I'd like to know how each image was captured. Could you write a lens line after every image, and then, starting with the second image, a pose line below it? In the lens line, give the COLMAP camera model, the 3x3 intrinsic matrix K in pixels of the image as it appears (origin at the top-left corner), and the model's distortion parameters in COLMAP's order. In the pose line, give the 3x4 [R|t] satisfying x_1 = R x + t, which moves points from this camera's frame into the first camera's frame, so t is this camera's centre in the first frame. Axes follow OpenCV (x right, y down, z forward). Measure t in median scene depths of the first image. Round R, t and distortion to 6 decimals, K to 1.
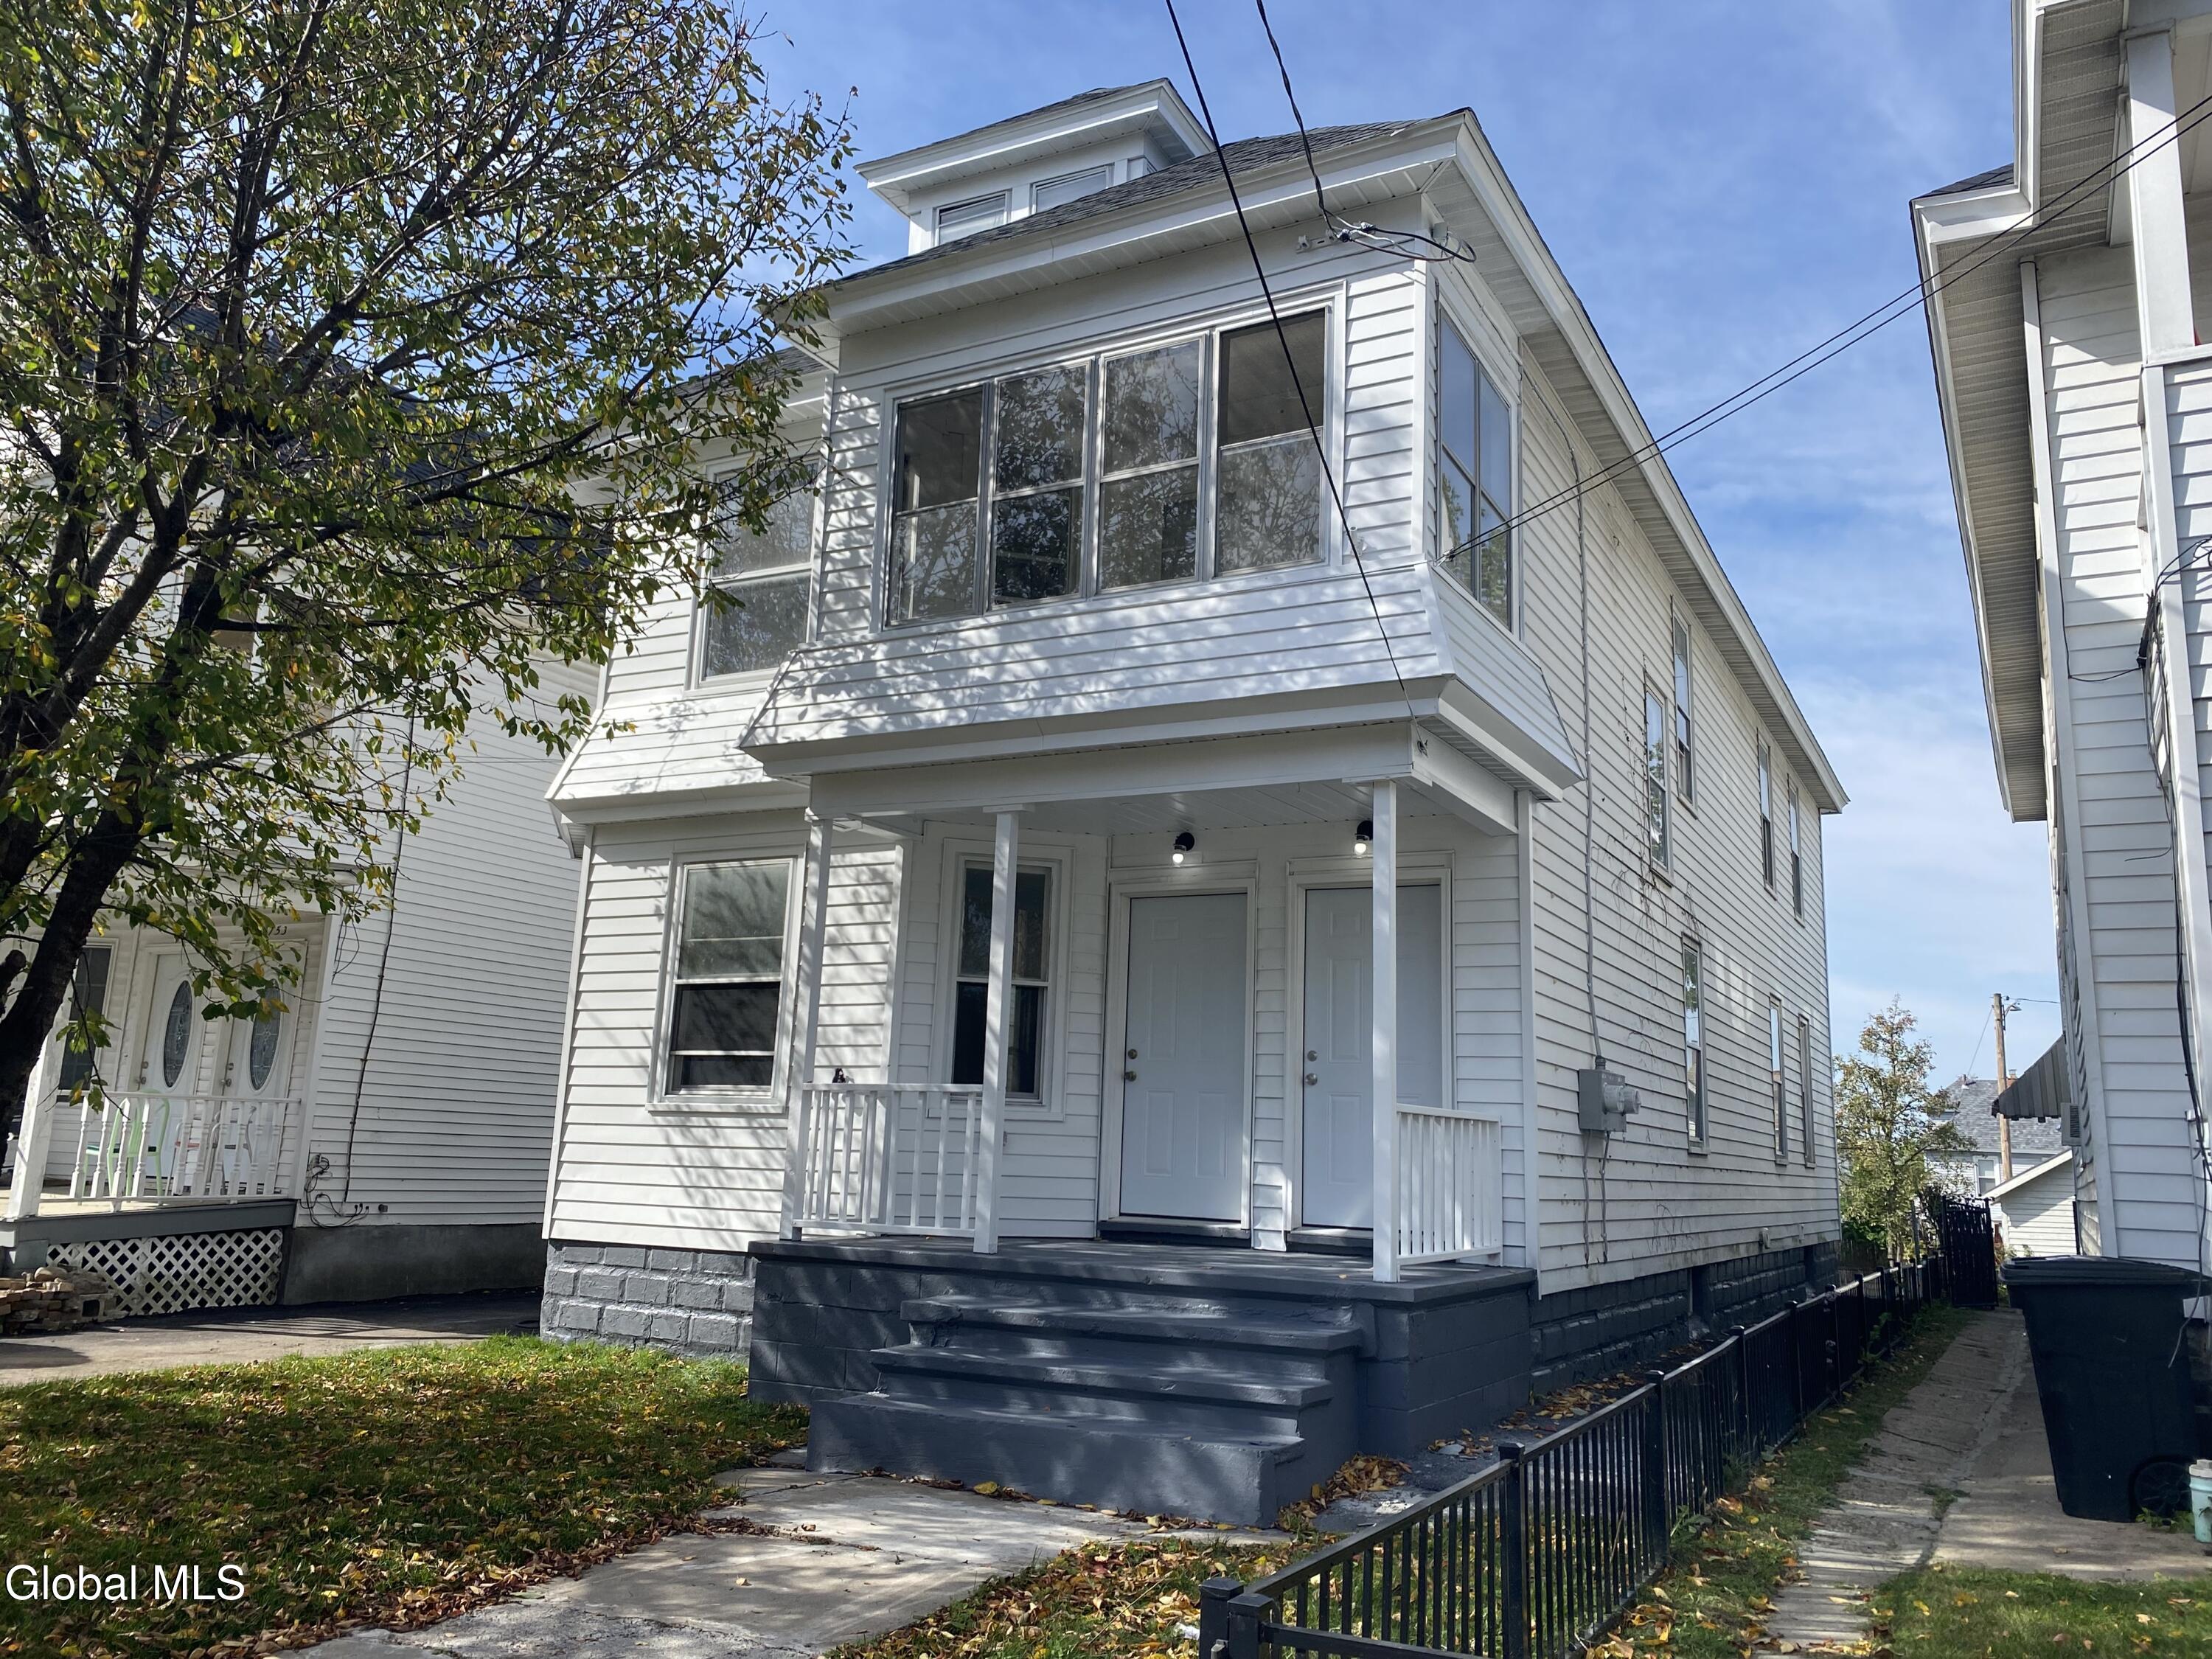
lens RADIAL K [[1681.9, 0, 1108.0], [0, 1681.9, 835.7], [0, 0, 1]] dist [-0.002404, 0.014484]
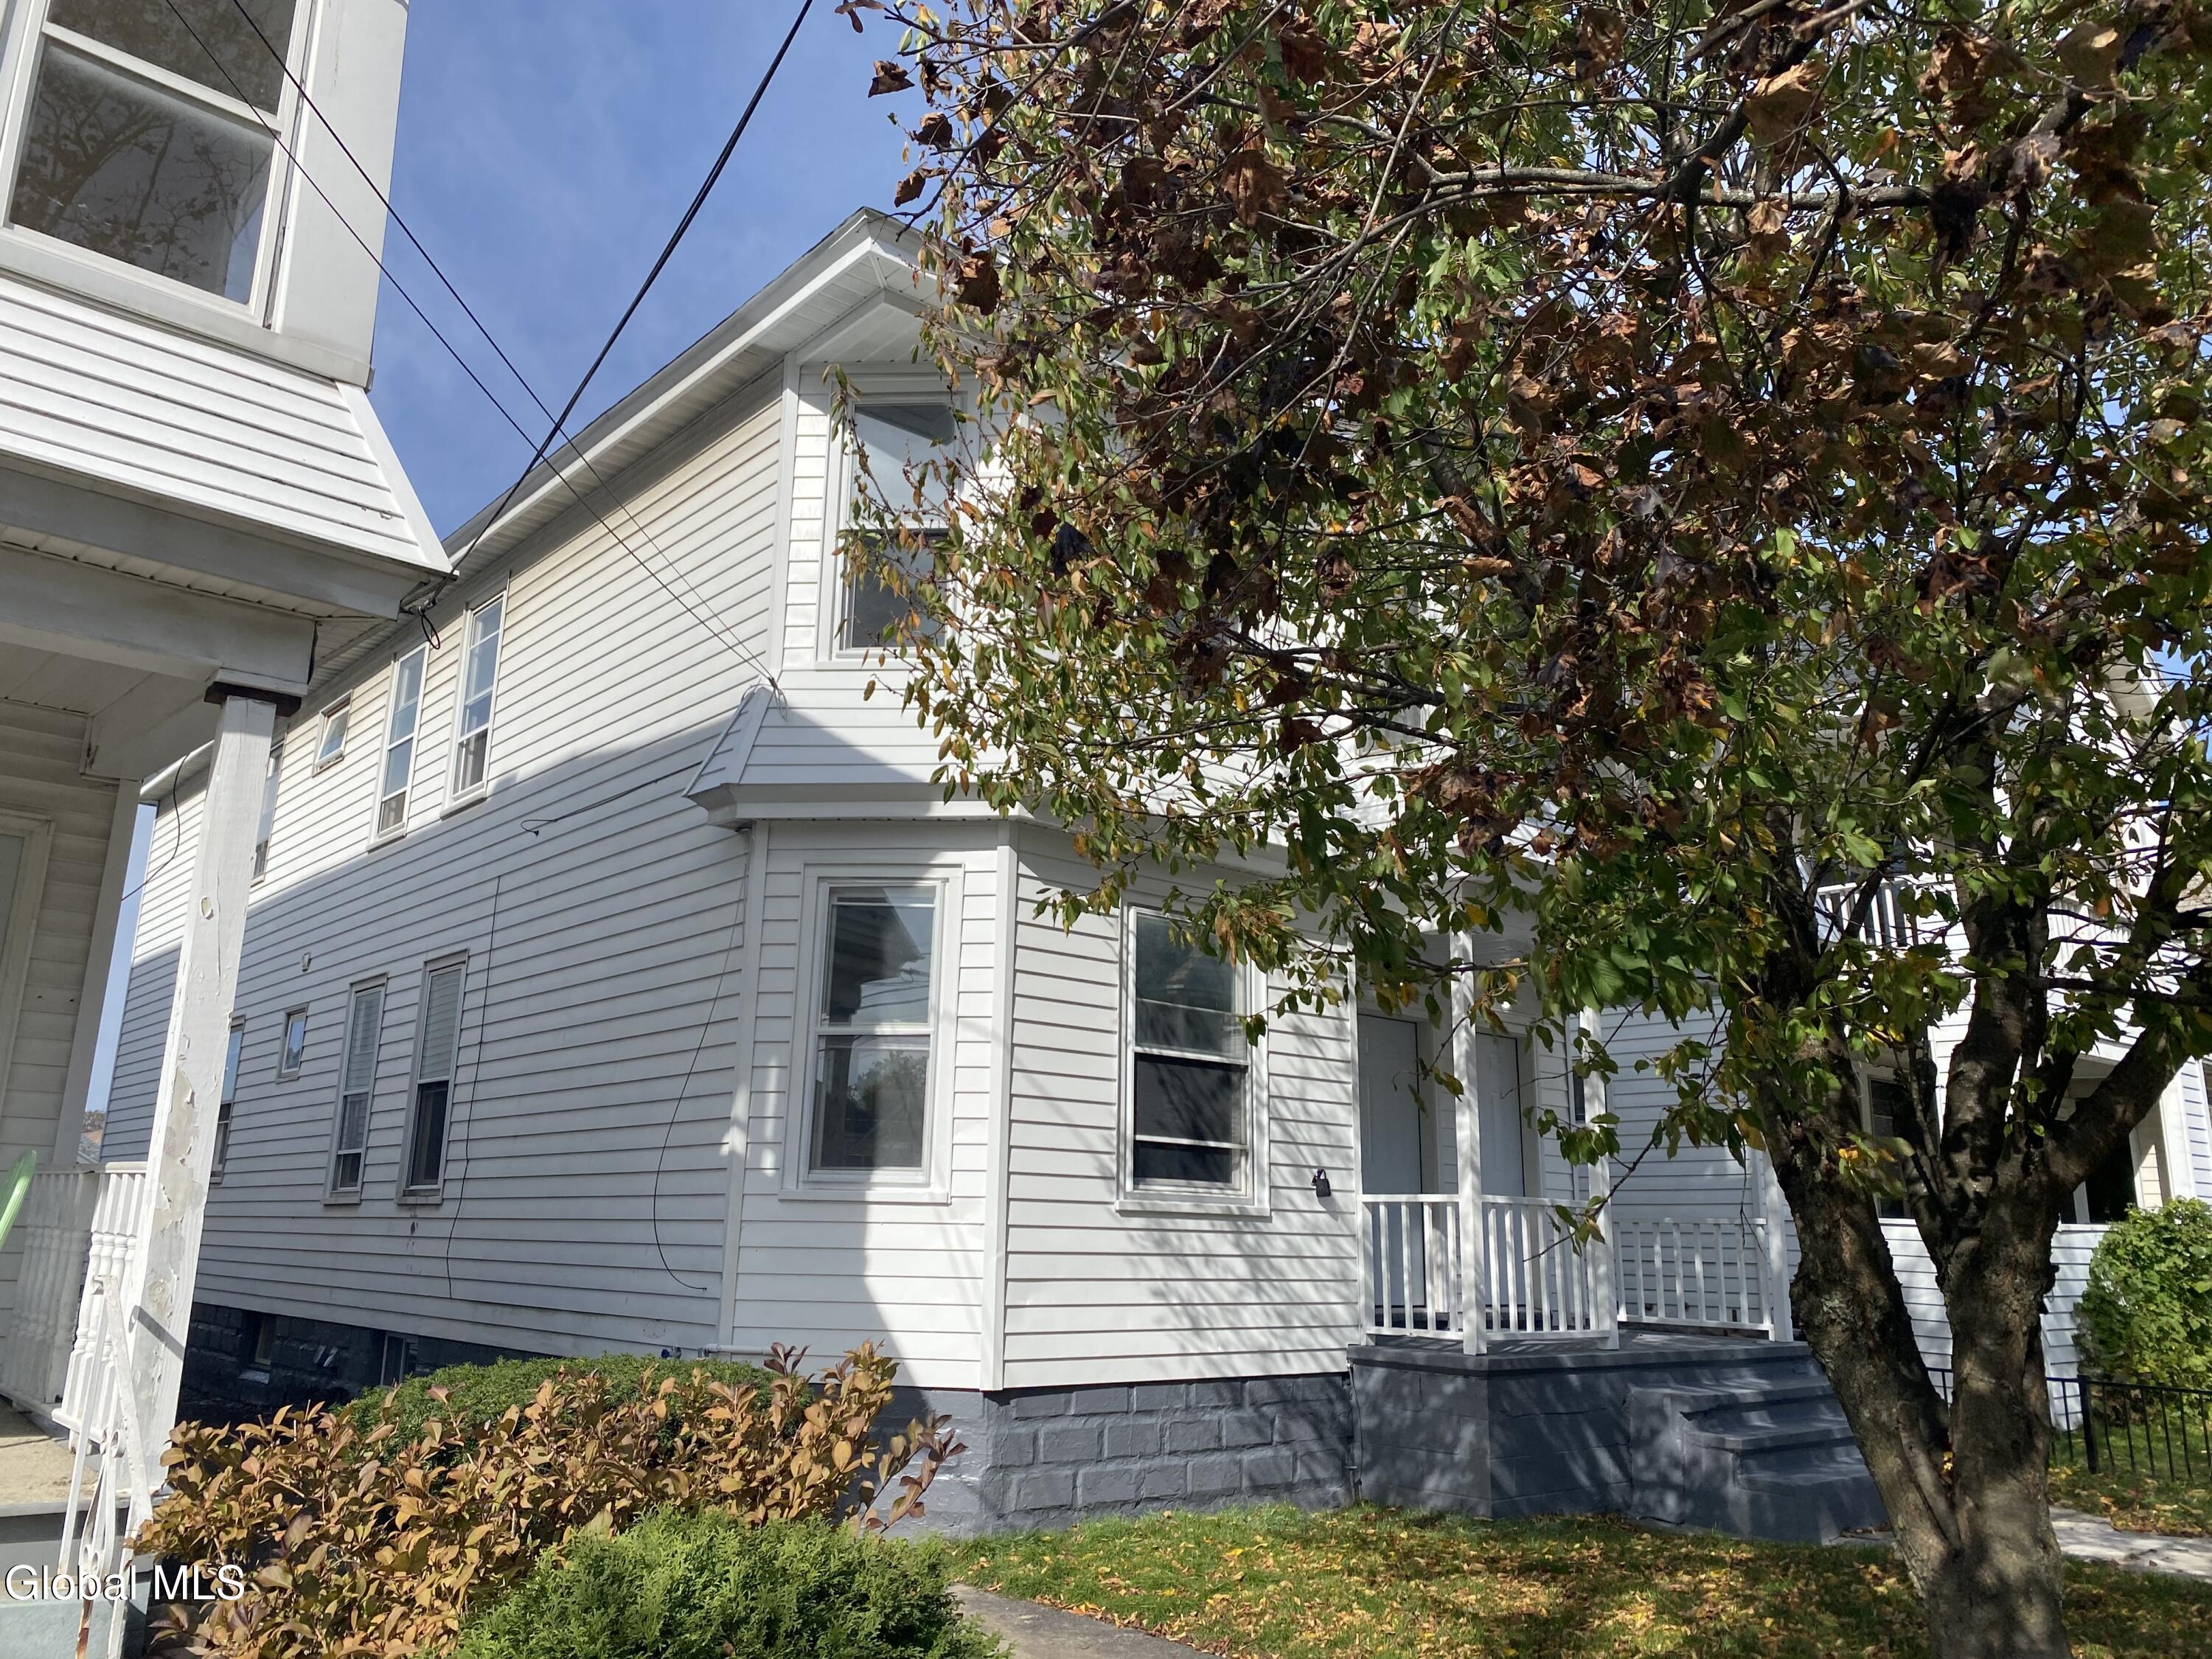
lens RADIAL K [[1681.9, 0, 1108.3], [0, 1681.9, 824.4], [0, 0, 1]] dist [-0.002404, 0.014484]
pose [[0.327131, 0.205537, 0.922356, -1.077996], [-0.191353, 0.970247, -0.148342, 0.109147], [-0.925402, -0.127969, 0.356727, 0.769952]]
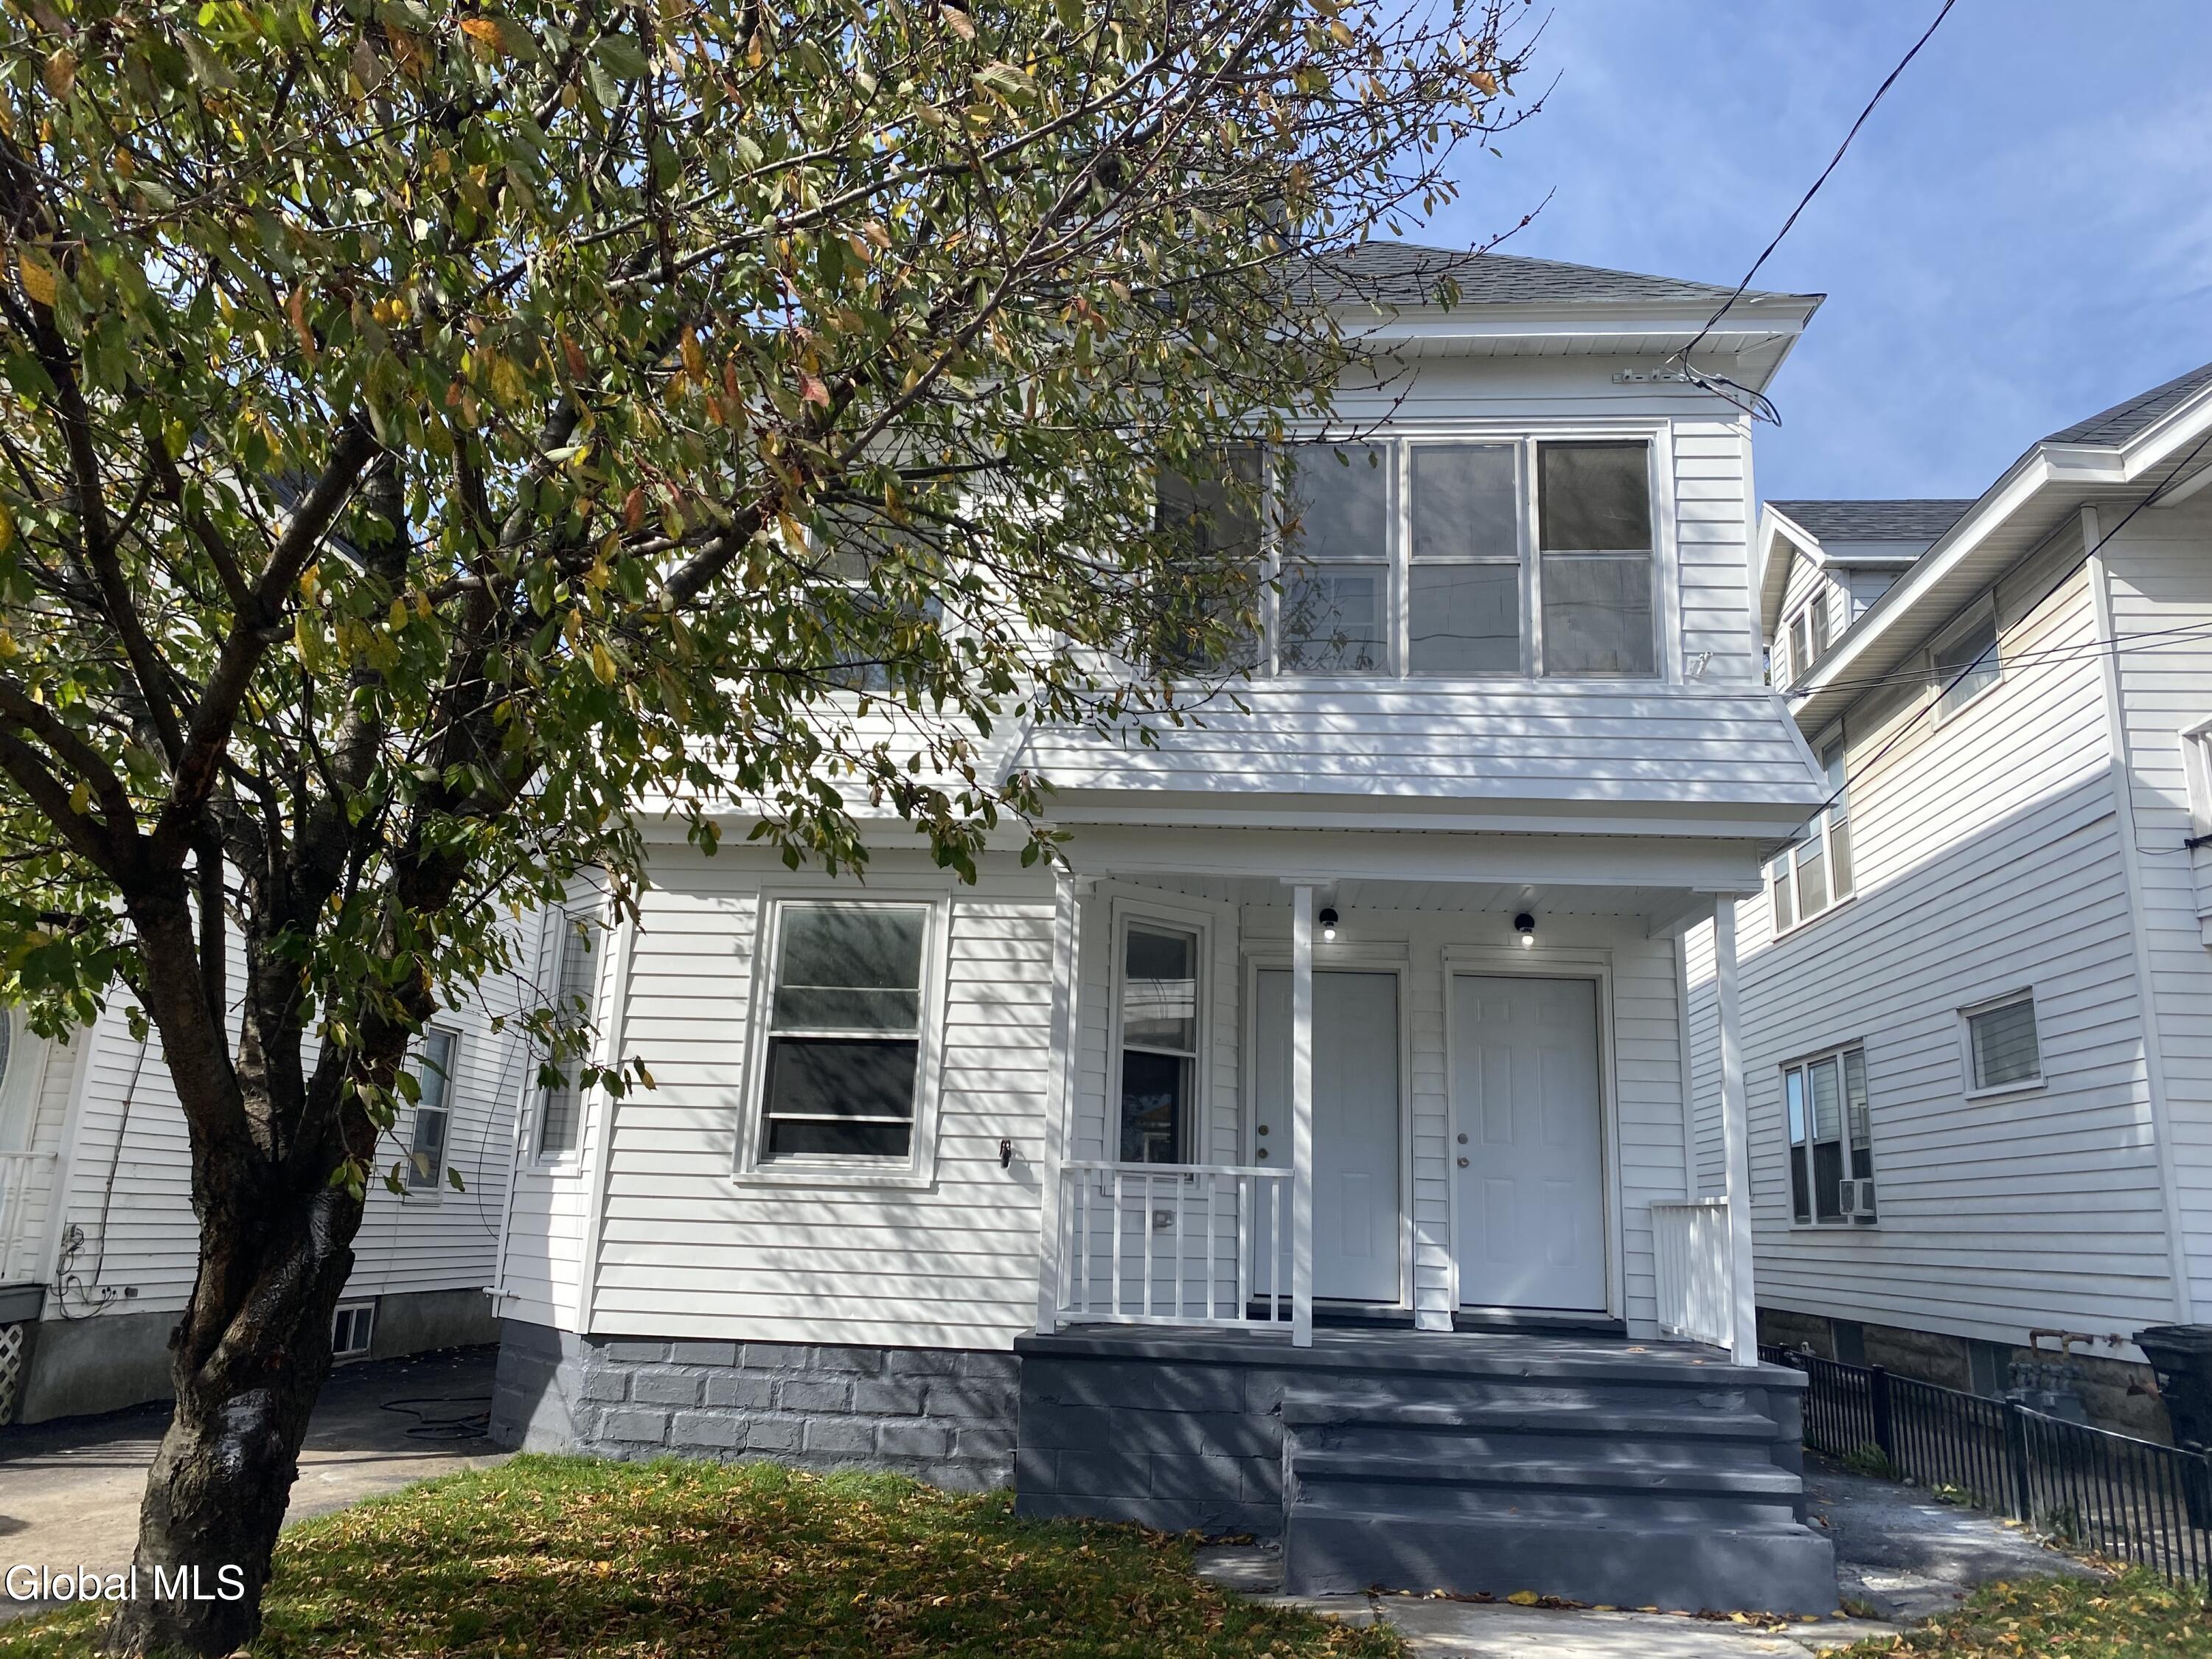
lens RADIAL K [[1681.9, 0, 1109.0], [0, 1681.9, 822.8], [0, 0, 1]] dist [-0.002404, 0.014484]
pose [[0.914314, 0.093432, 0.394081, -0.471371], [-0.081256, 0.995560, -0.047511, 0.004928], [-0.396771, 0.011419, 0.917847, 0.129892]]
